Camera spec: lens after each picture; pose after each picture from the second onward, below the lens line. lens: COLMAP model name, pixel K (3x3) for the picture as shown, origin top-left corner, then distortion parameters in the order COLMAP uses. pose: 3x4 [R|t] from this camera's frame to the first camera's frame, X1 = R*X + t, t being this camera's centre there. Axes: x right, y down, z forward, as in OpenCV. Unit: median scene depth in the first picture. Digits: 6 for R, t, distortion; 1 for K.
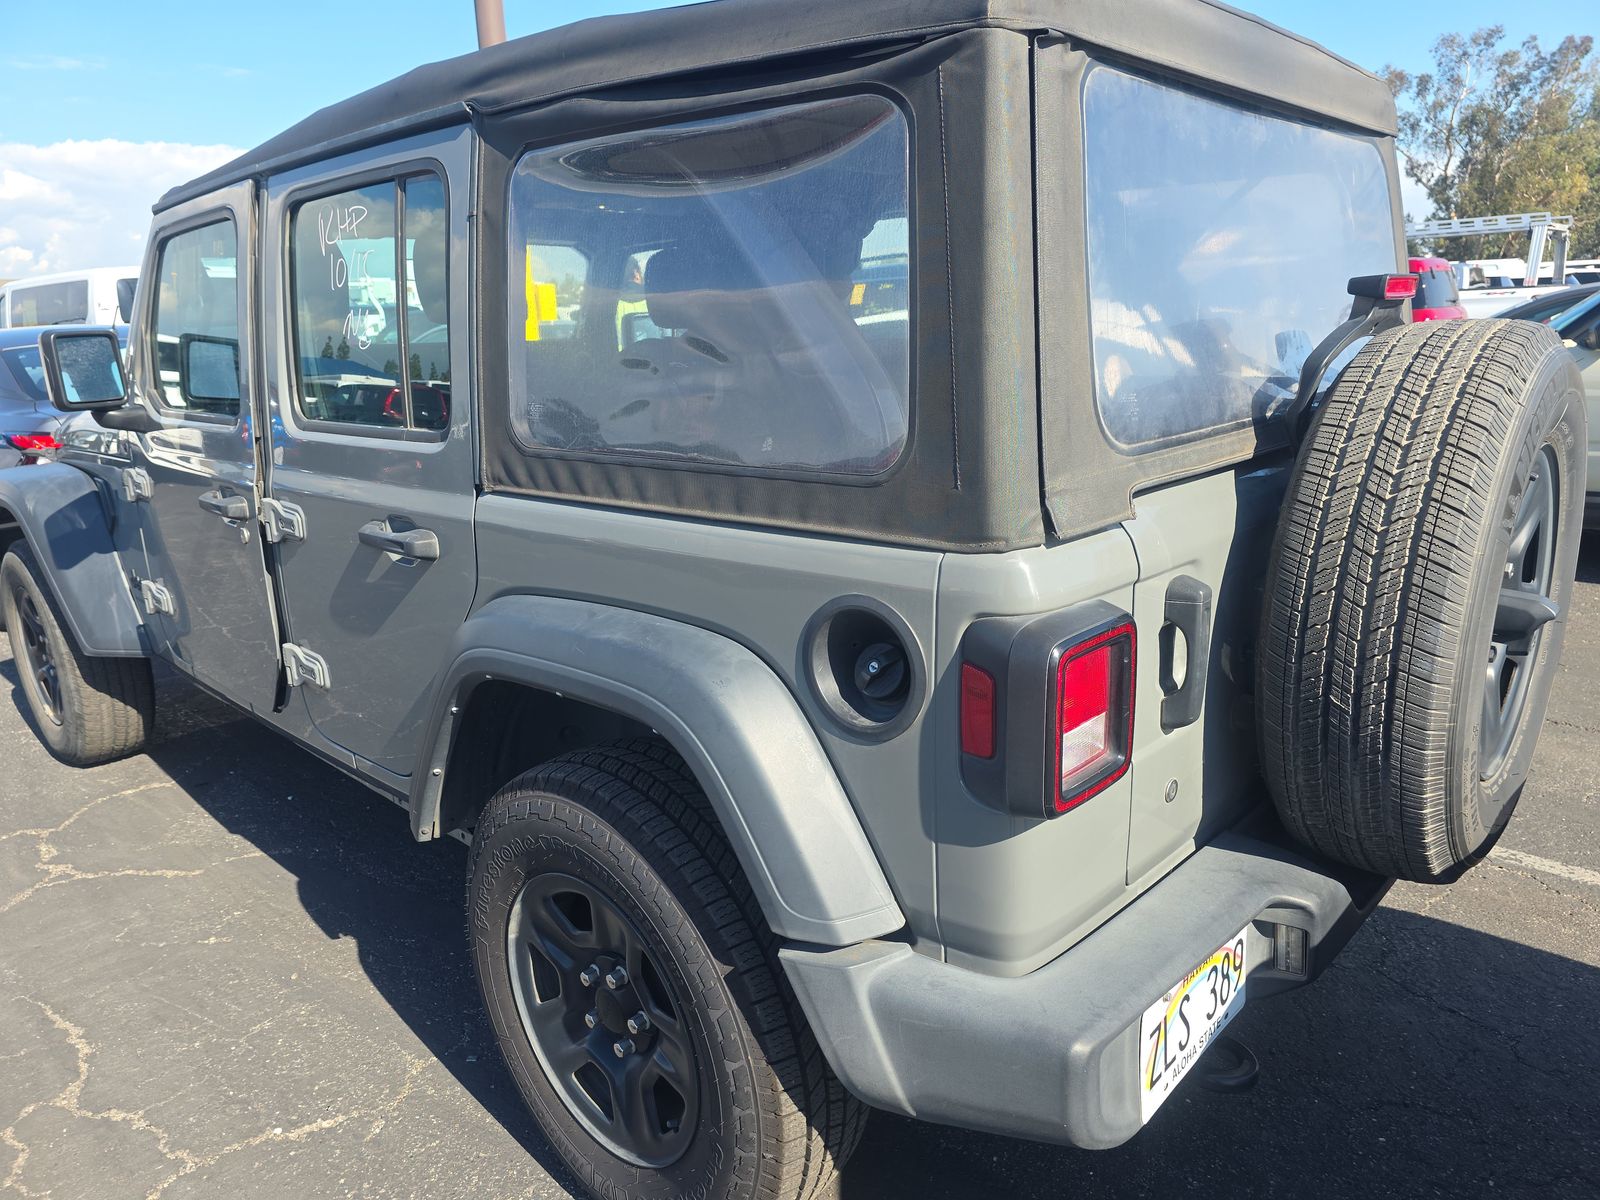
lens RADIAL K [[1095.5, 0, 800.0], [0, 1095.5, 600.0], [0, 0, 1]] dist [0.008972, -0.000821]
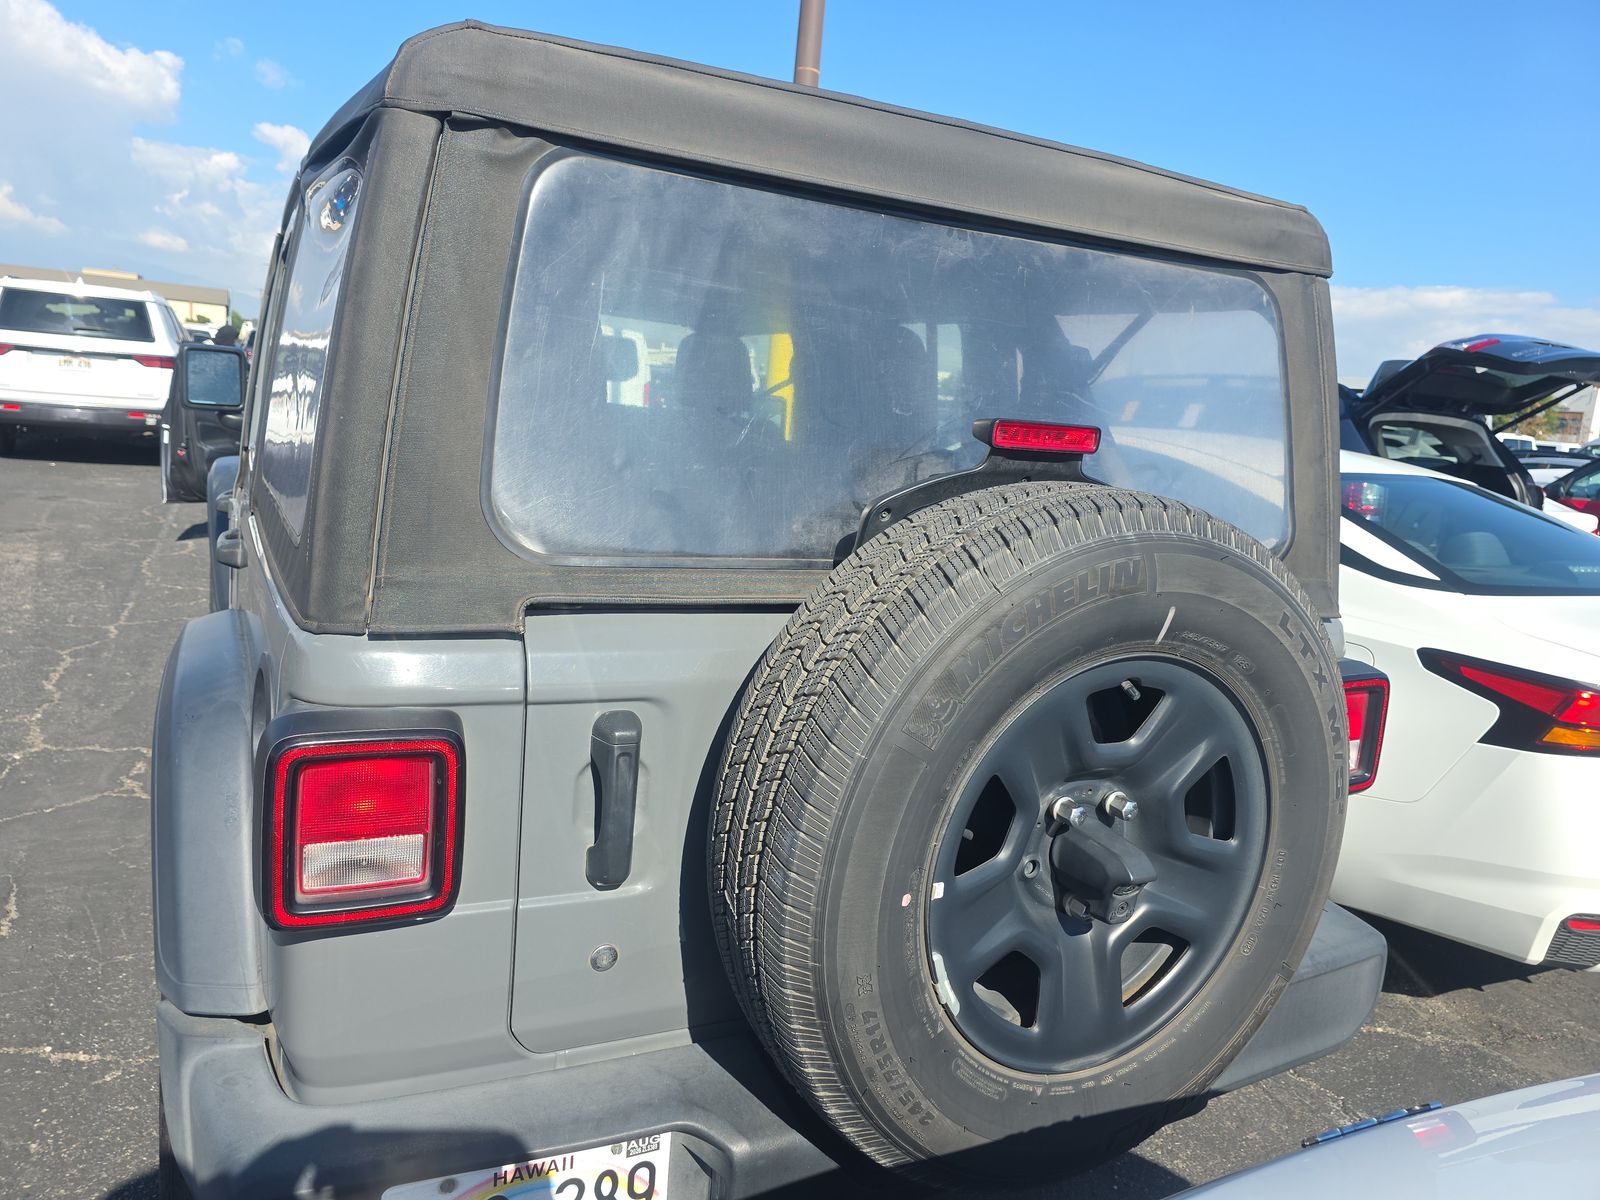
lens RADIAL K [[1095.6, 0, 799.8], [0, 1095.6, 569.9], [0, 0, 1]] dist [0.004543, -0.001421]
pose [[0.923142, 0.175195, -0.342222, 0.795415], [-0.212313, 0.974405, -0.073882, -0.102166], [0.320519, 0.140862, 0.936710, 0.213308]]
